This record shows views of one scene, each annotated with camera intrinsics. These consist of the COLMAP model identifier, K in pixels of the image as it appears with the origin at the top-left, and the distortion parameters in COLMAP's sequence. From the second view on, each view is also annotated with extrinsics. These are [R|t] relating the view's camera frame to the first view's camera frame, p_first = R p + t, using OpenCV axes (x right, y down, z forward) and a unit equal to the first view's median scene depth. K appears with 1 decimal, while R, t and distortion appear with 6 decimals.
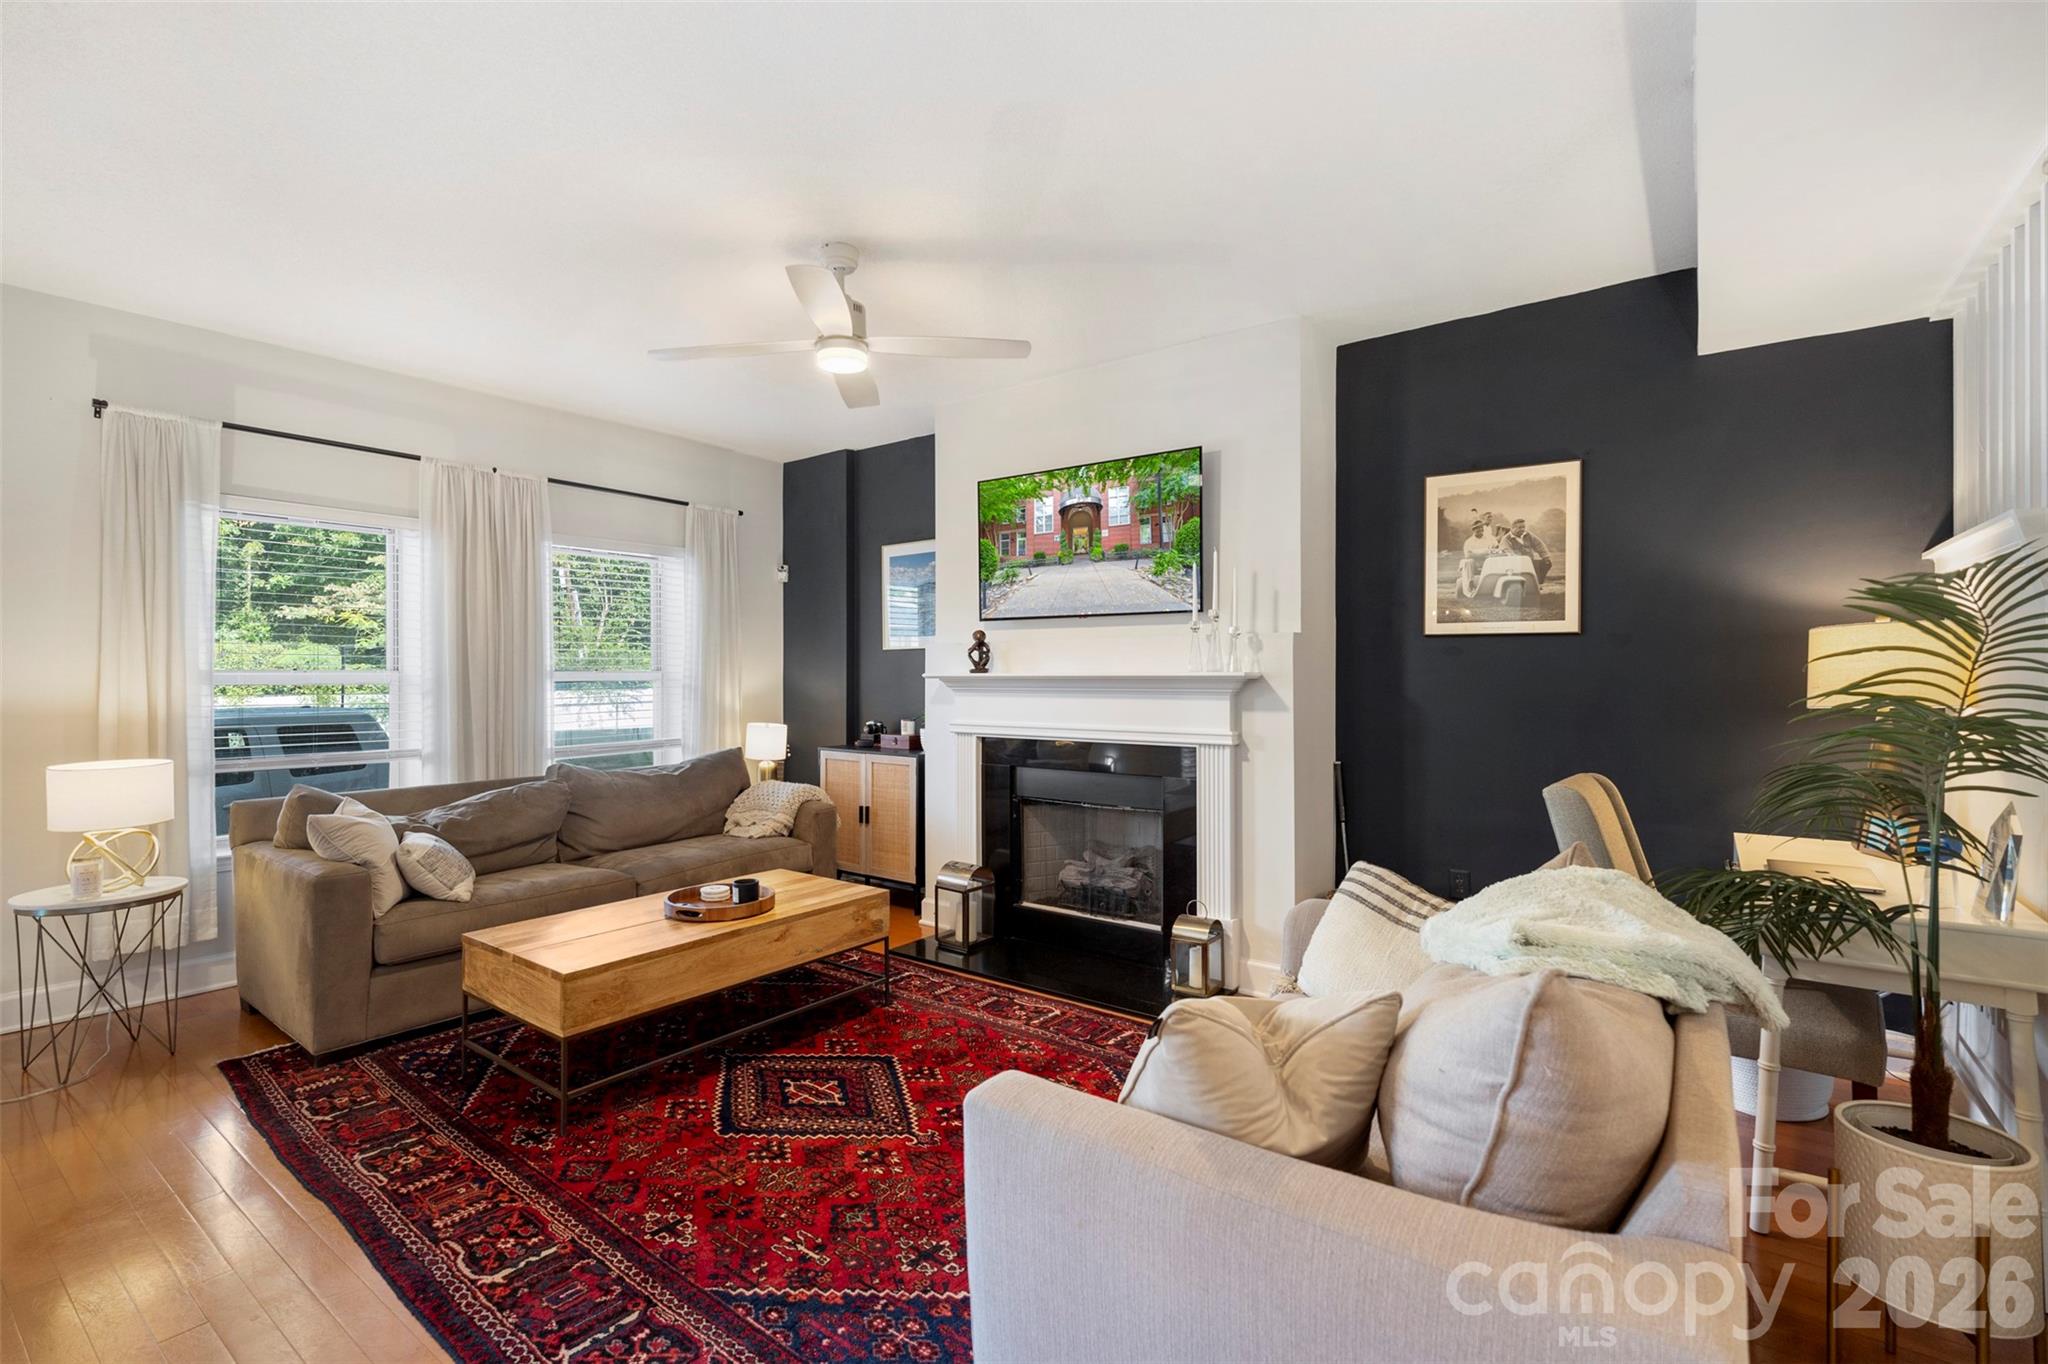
lens RADIAL K [[912.3, 0, 1013.7], [0, 912.3, 678.1], [0, 0, 1]] dist [-0.009362, 0.002913]
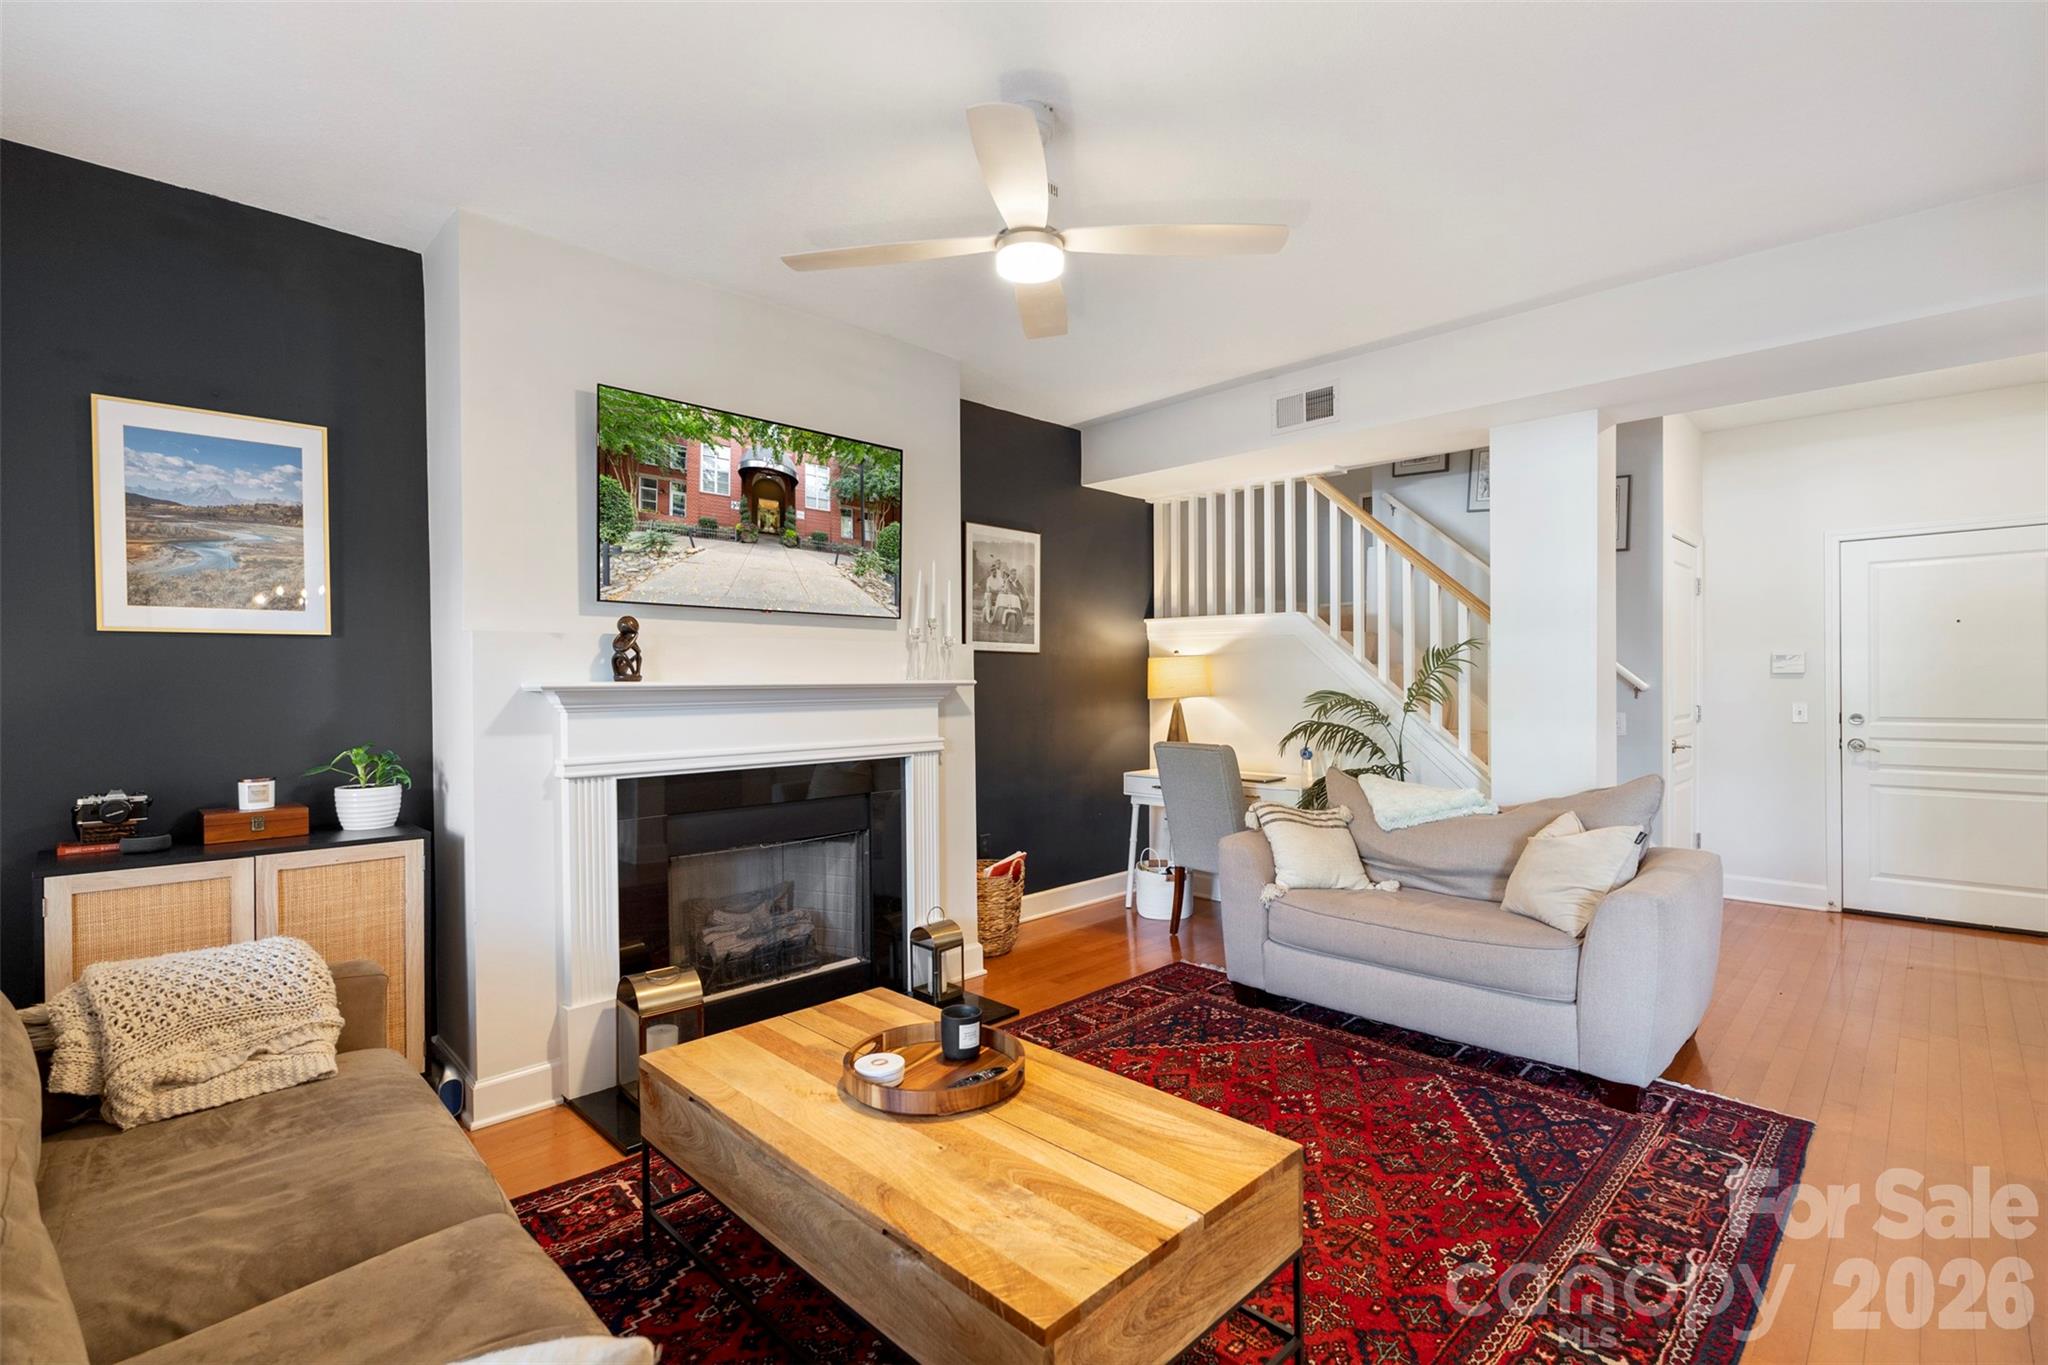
lens RADIAL K [[912.3, 0, 1018.6], [0, 912.3, 696.9], [0, 0, 1]] dist [-0.009362, 0.002913]
pose [[0.154318, -0.017463, 0.987867, -0.702198], [0.008357, 0.999831, 0.016369, -0.003623], [-0.987986, 0.005729, 0.154438, 0.677953]]
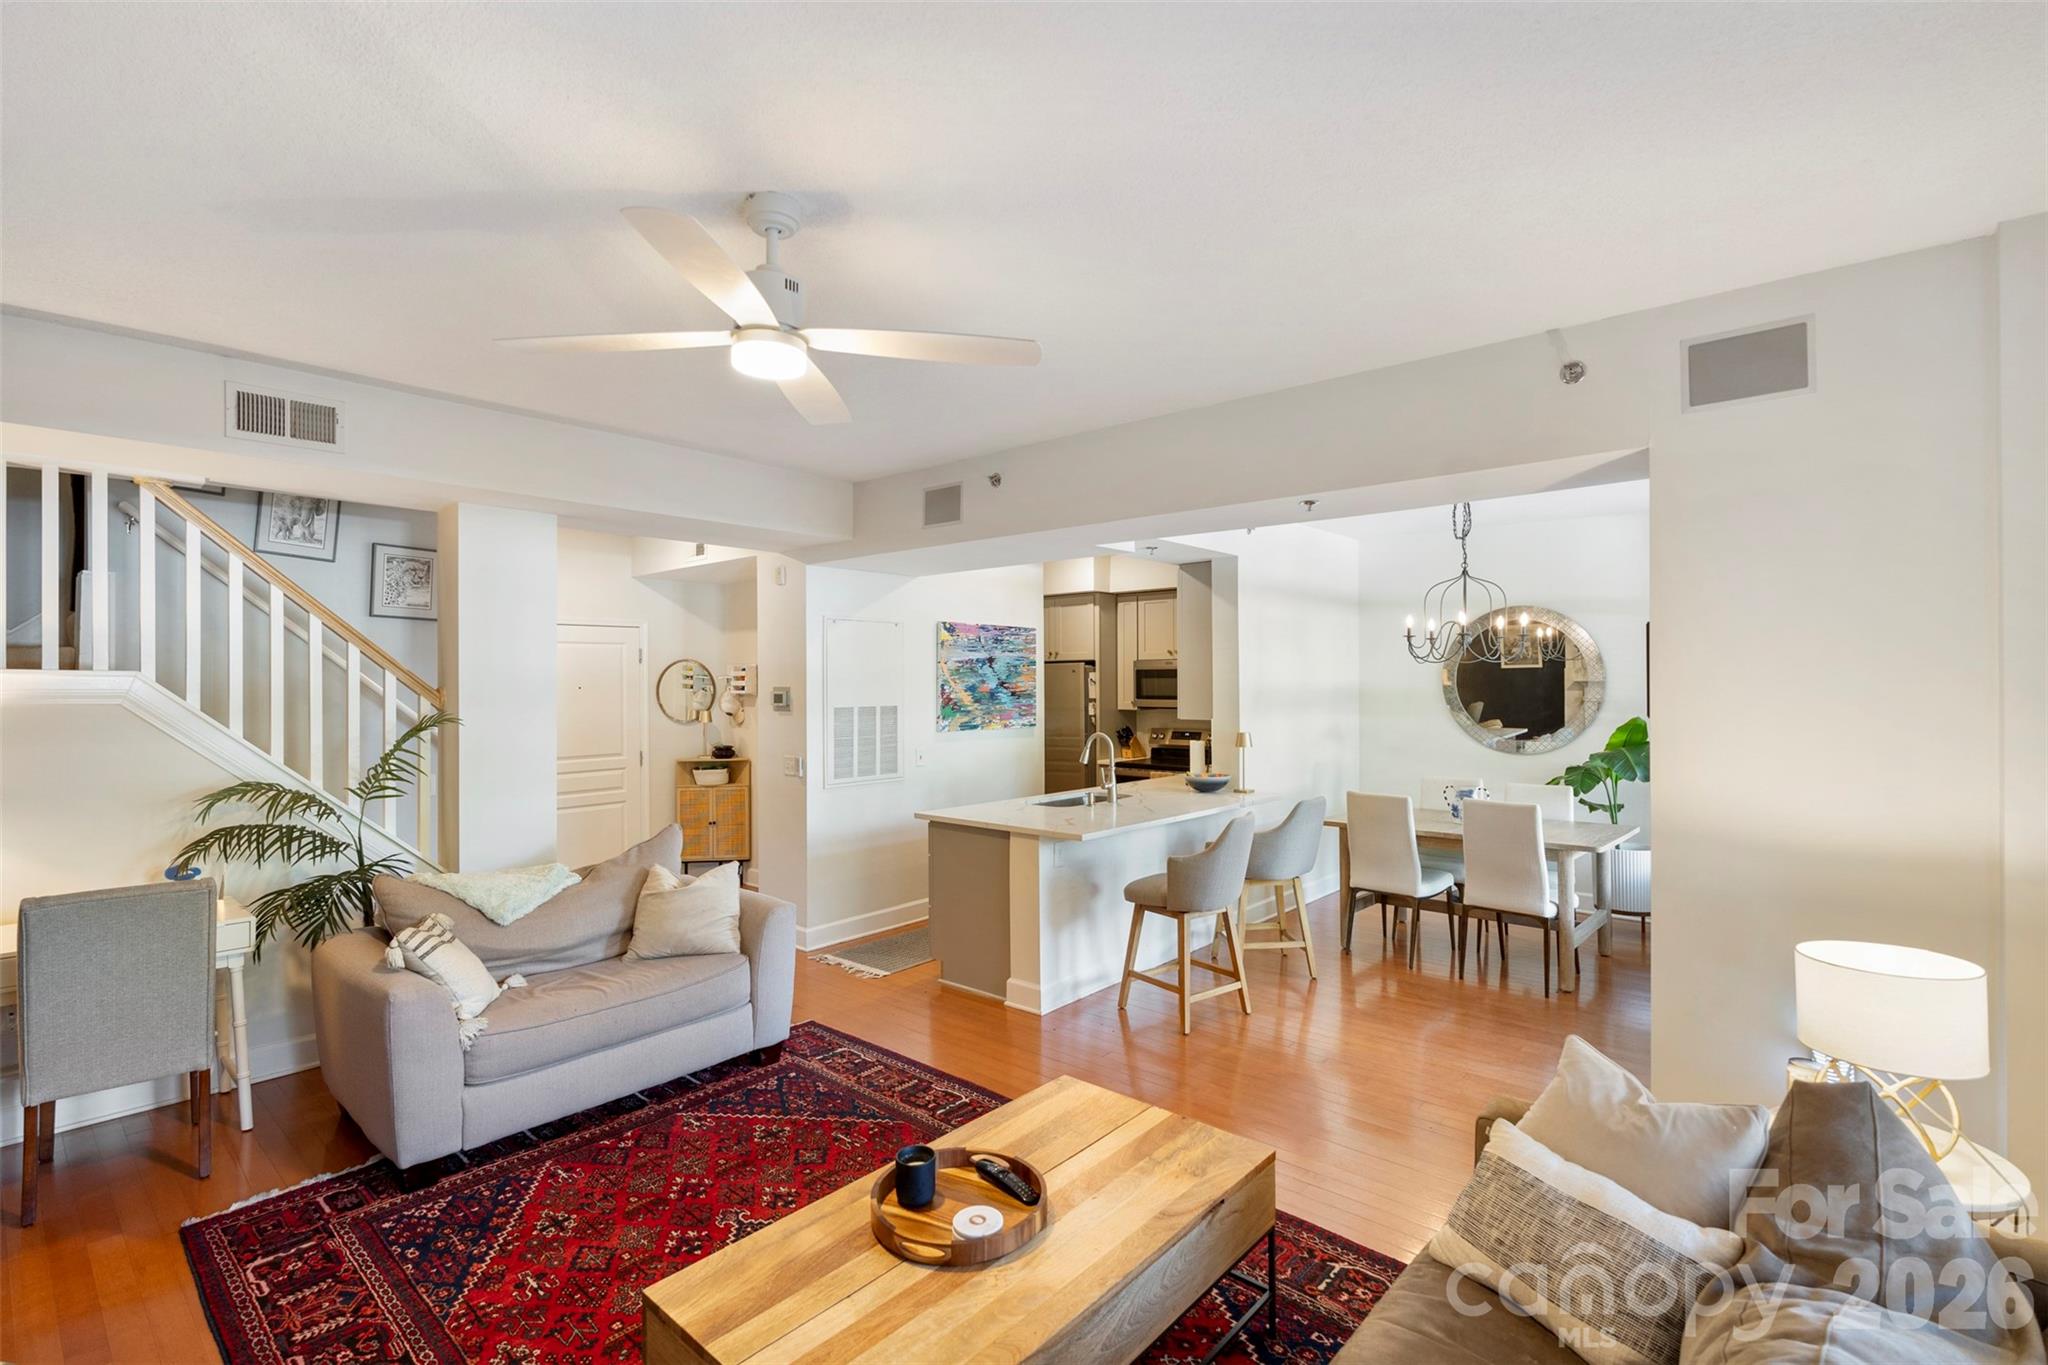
lens RADIAL K [[912.3, 0, 1034.6], [0, 912.3, 678.2], [0, 0, 1]] dist [-0.009362, 0.002913]
pose [[-0.995834, 0.004422, 0.091079, -0.340557], [0.004108, 0.999985, -0.003631, -0.081871], [-0.091094, -0.003242, -0.995837, 1.263553]]
